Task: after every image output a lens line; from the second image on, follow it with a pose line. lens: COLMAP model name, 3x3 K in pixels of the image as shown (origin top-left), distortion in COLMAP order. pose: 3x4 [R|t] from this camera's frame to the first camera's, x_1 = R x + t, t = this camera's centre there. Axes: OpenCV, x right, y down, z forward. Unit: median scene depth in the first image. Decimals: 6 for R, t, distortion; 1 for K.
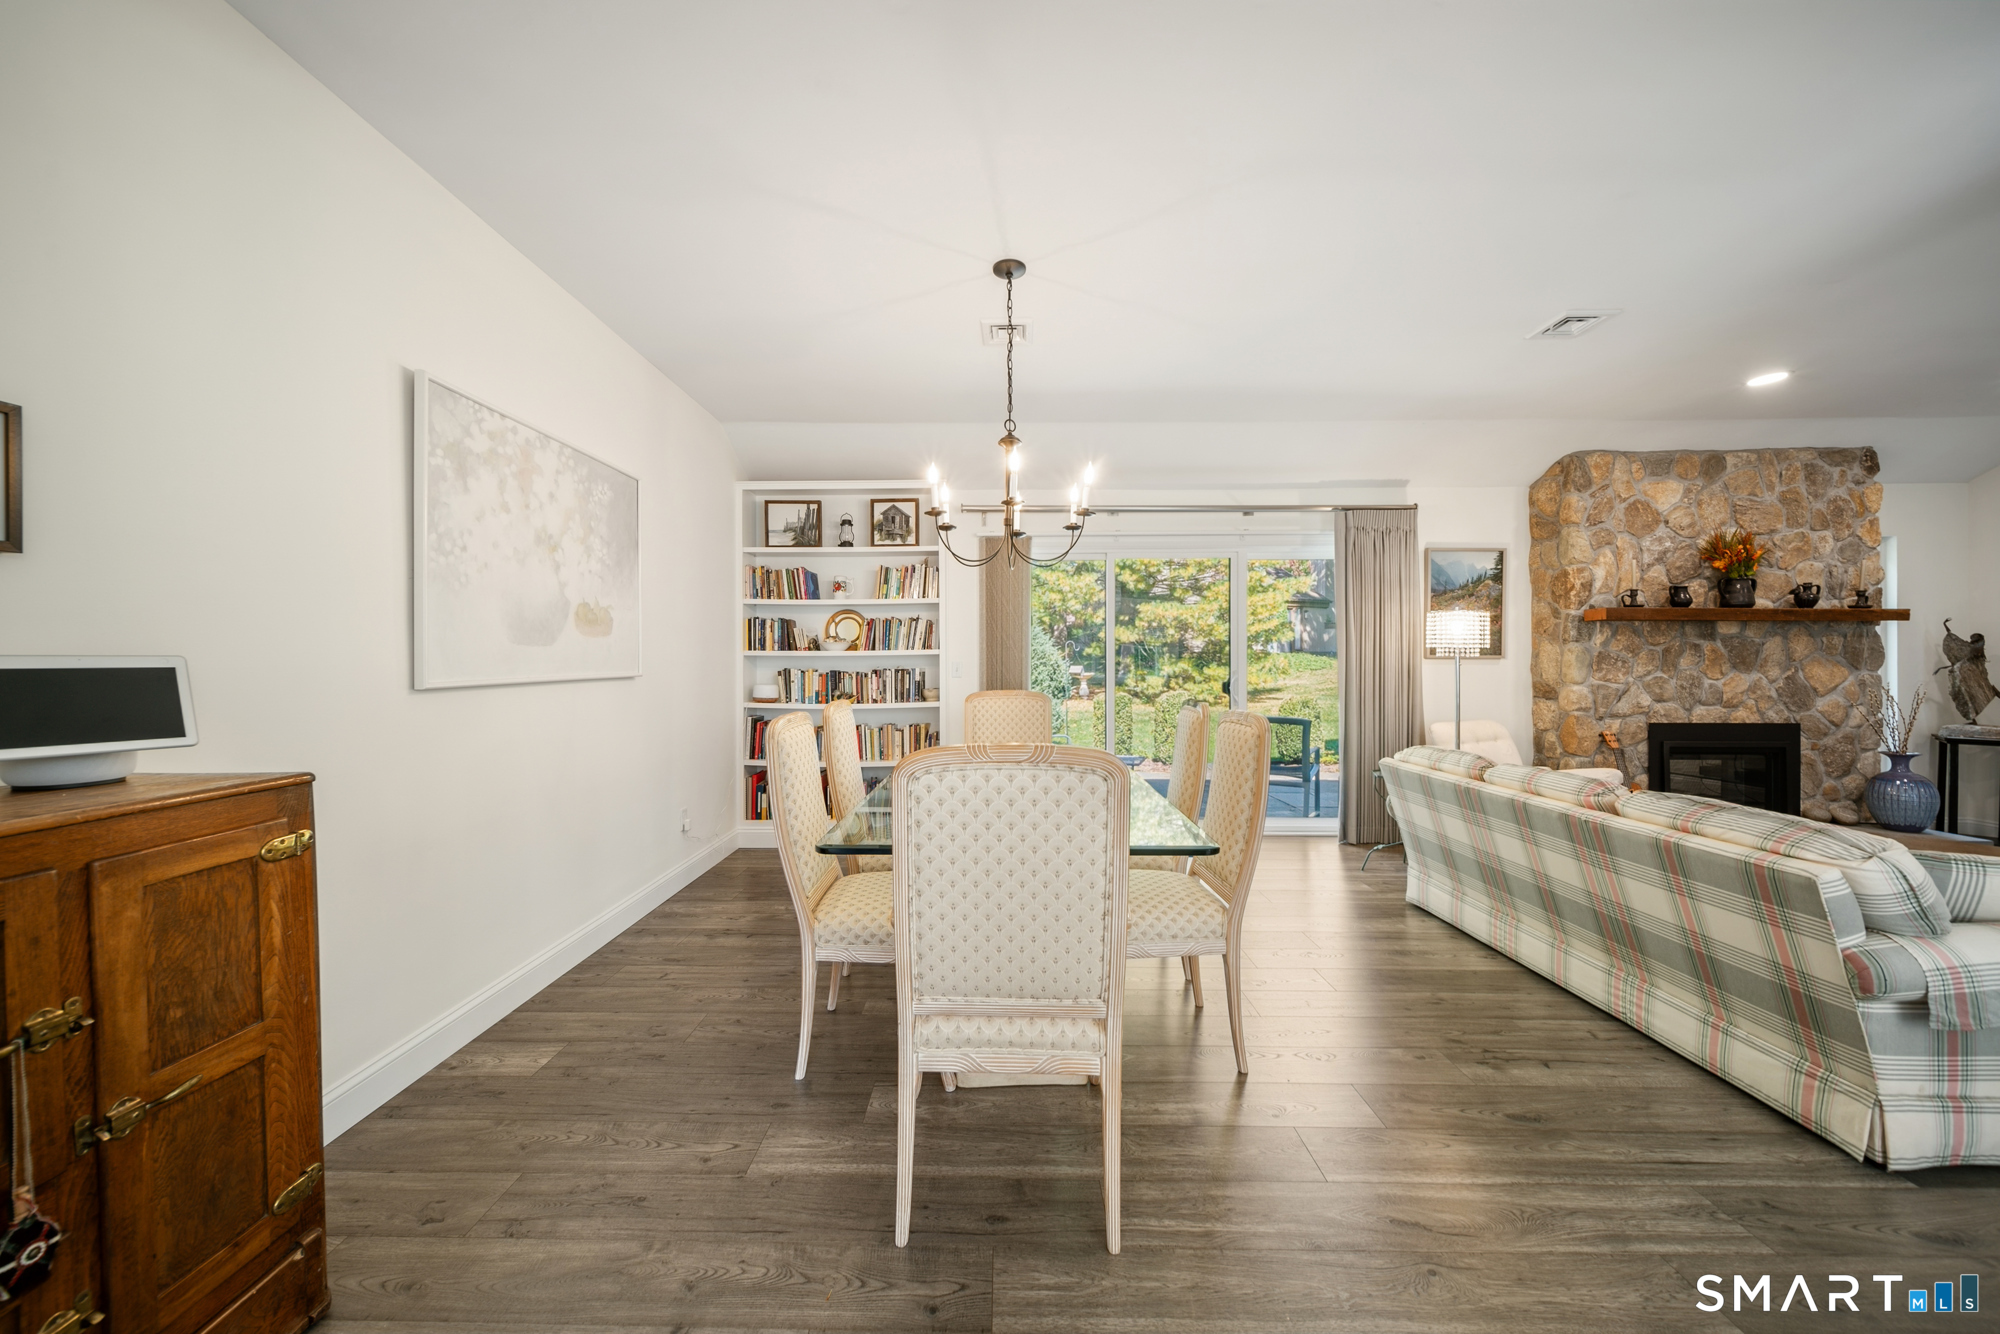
lens RADIAL K [[705.9, 0, 1003.0], [0, 705.9, 662.4], [0, 0, 1]] dist [0.000599, -0.000827]
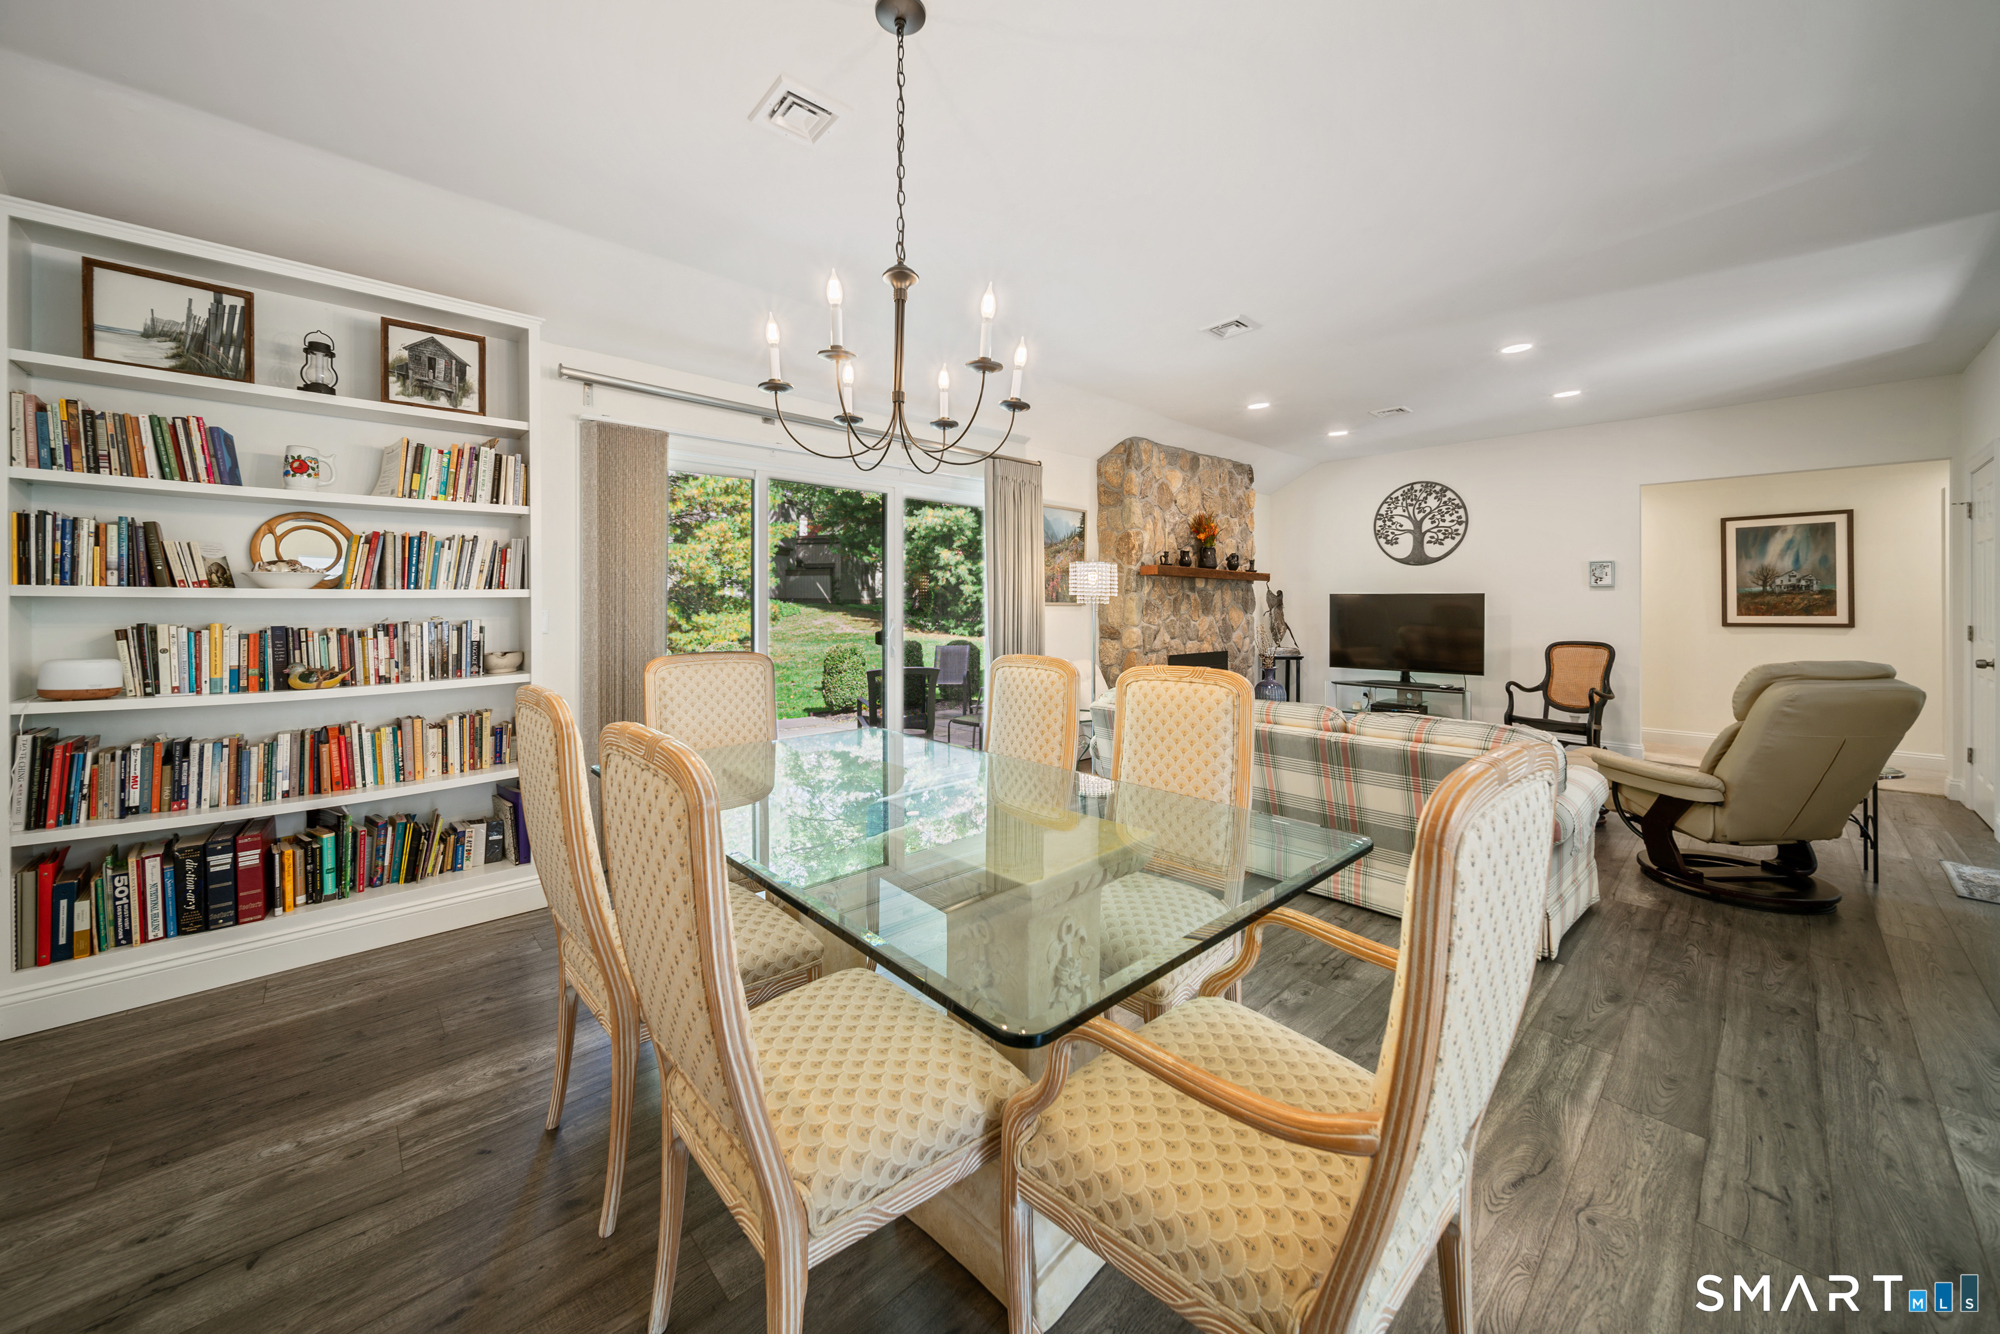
lens RADIAL K [[705.9, 0, 976.6], [0, 705.9, 611.9], [0, 0, 1]] dist [0.000599, -0.000827]
pose [[0.738724, -0.005069, 0.673989, -0.220793], [0.001255, 0.999980, 0.006146, -0.001991], [-0.674007, -0.003694, 0.738716, 0.278068]]
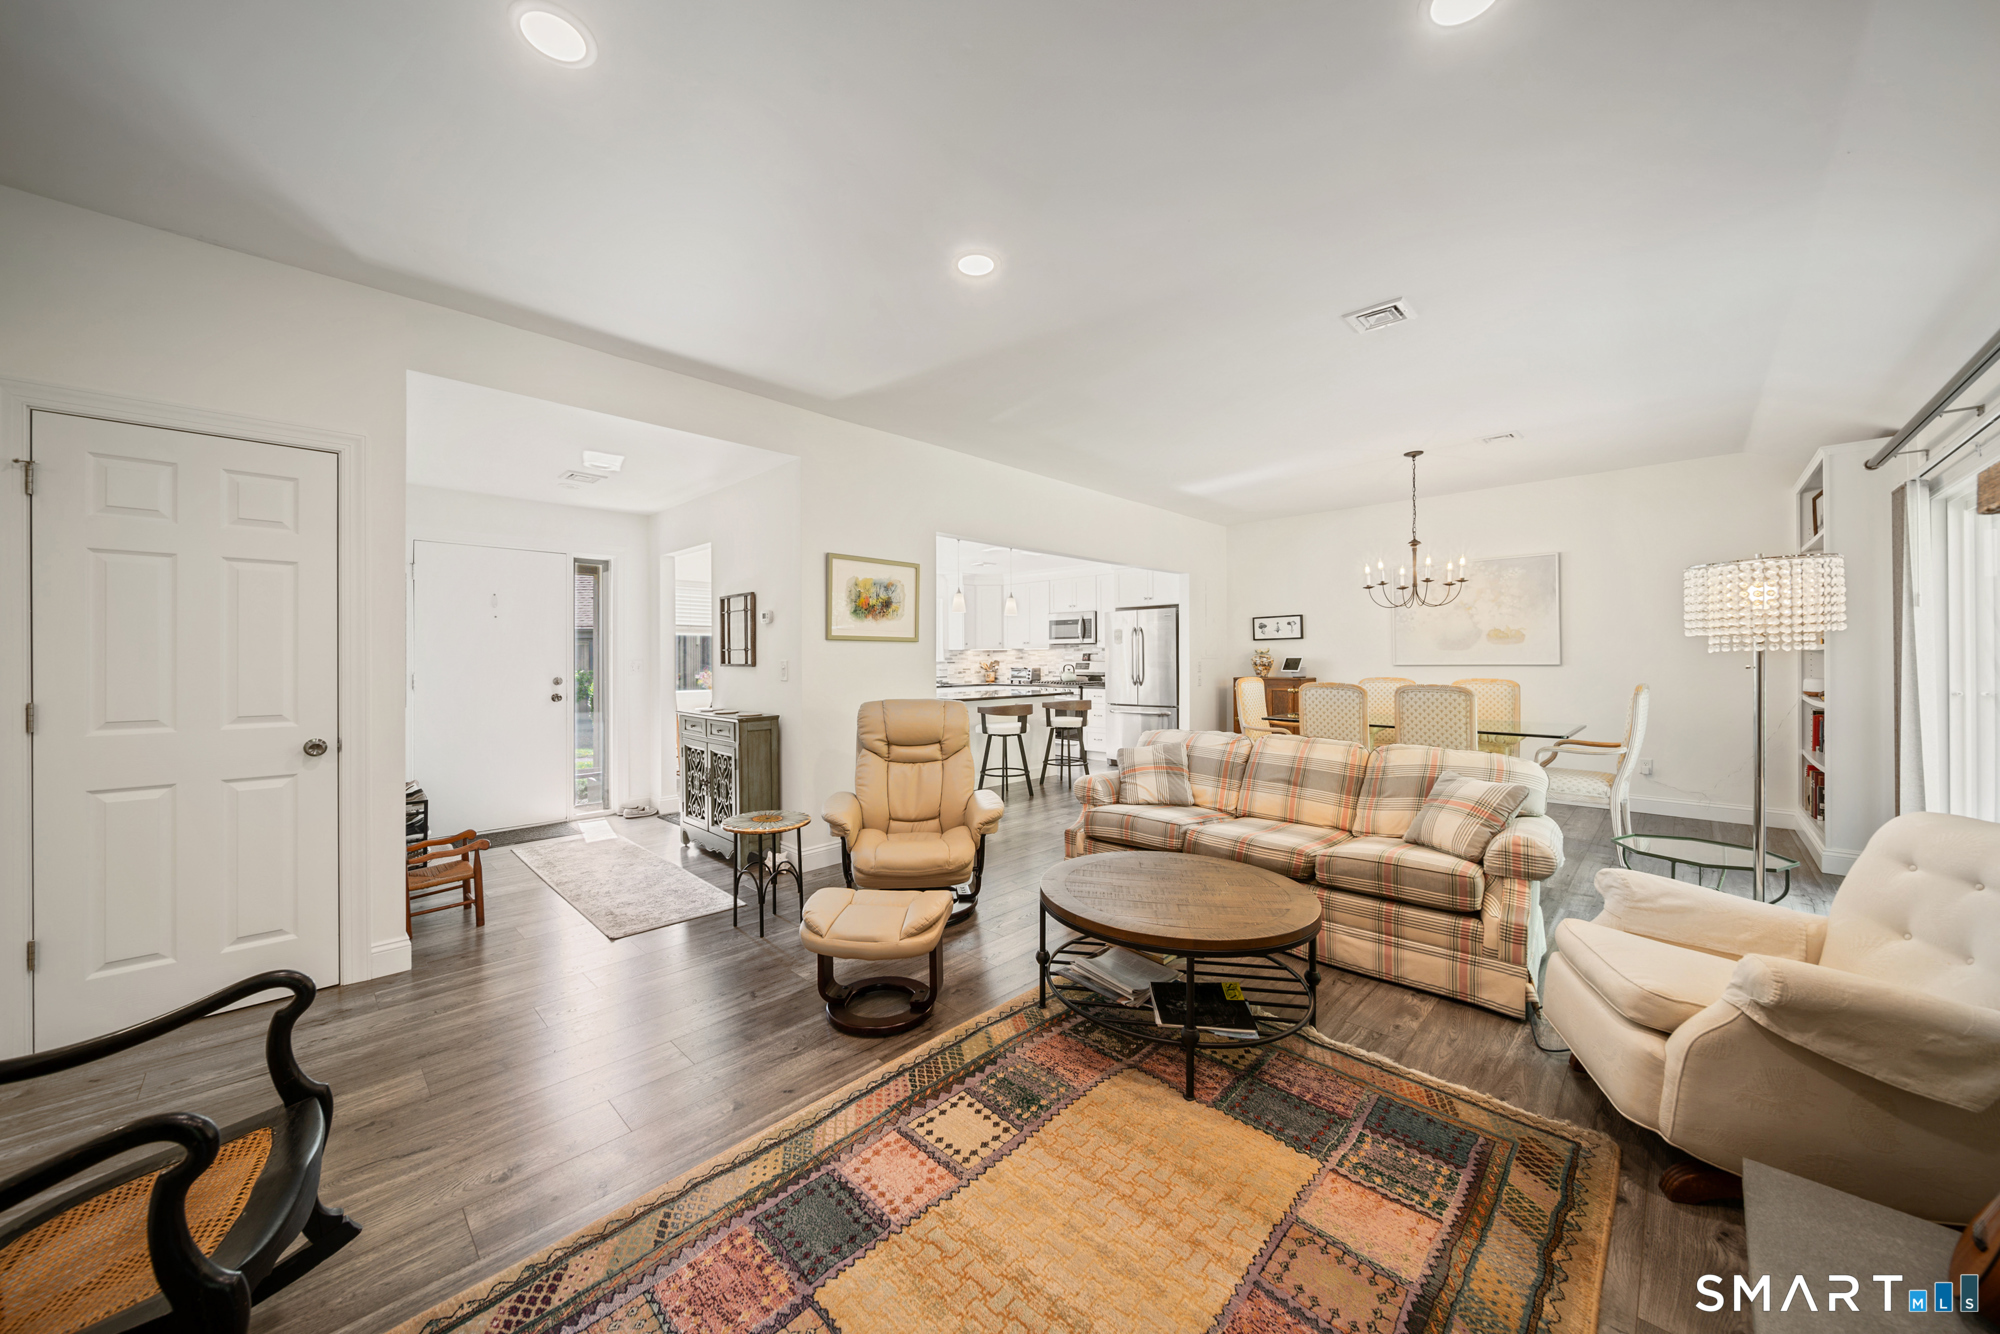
lens RADIAL K [[705.9, 0, 993.7], [0, 705.9, 658.9], [0, 0, 1]] dist [0.000599, -0.000827]
pose [[-0.691891, 0.006713, -0.721971, 1.256954], [0.004479, 0.999977, 0.005006, -0.006783], [0.721988, 0.000230, -0.691905, 0.861477]]
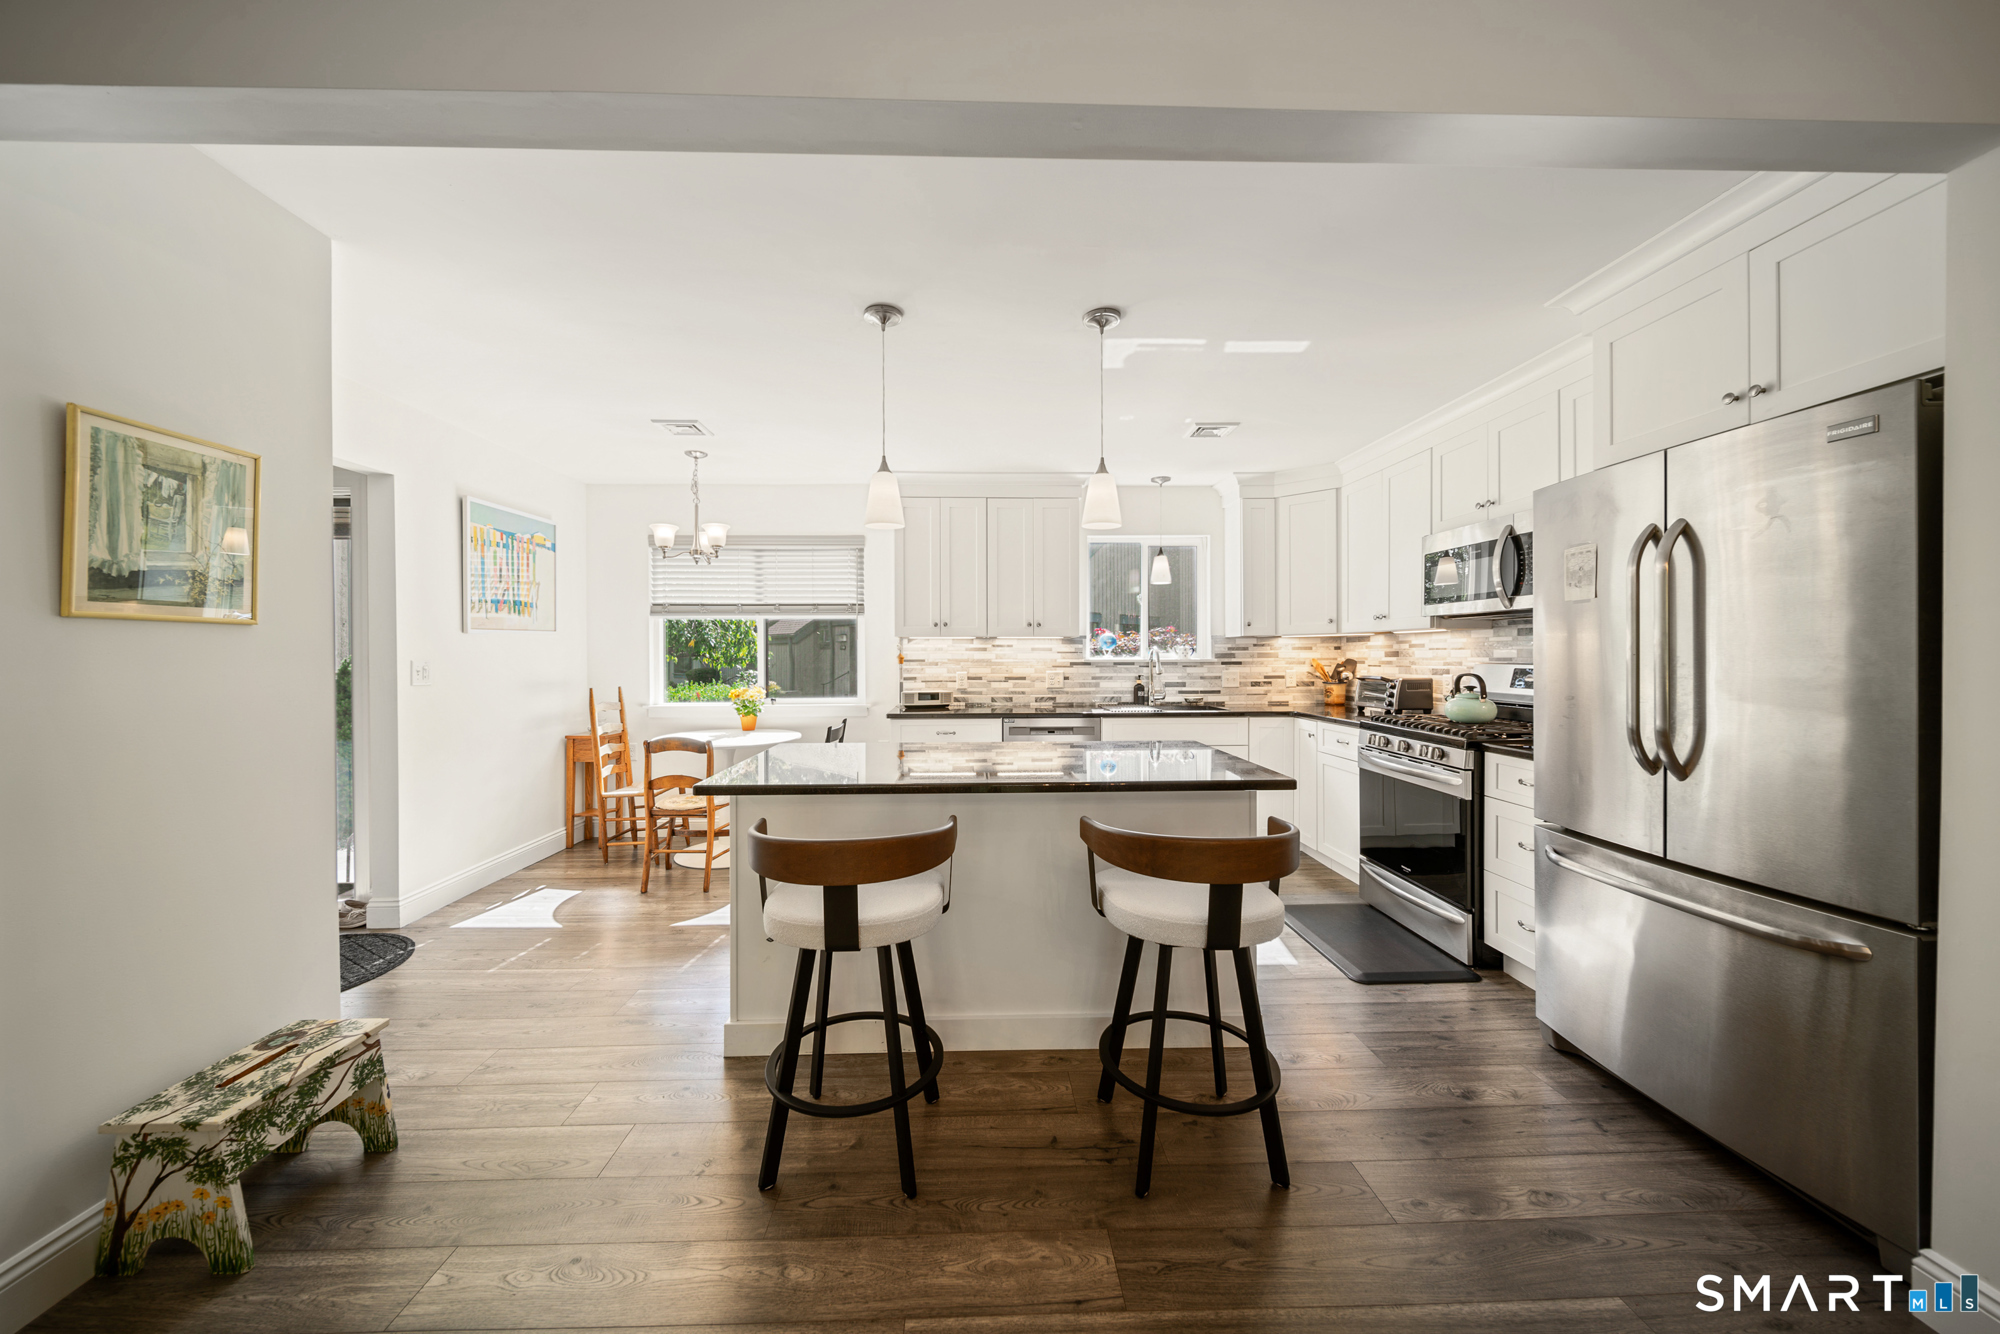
lens RADIAL K [[705.9, 0, 987.4], [0, 705.9, 651.1], [0, 0, 1]] dist [0.000599, -0.000827]
pose [[-0.999546, 0.005433, -0.029635, 0.191809], [0.005494, 0.999983, -0.001979, -0.002635], [0.029624, -0.002140, -0.999559, 0.321894]]
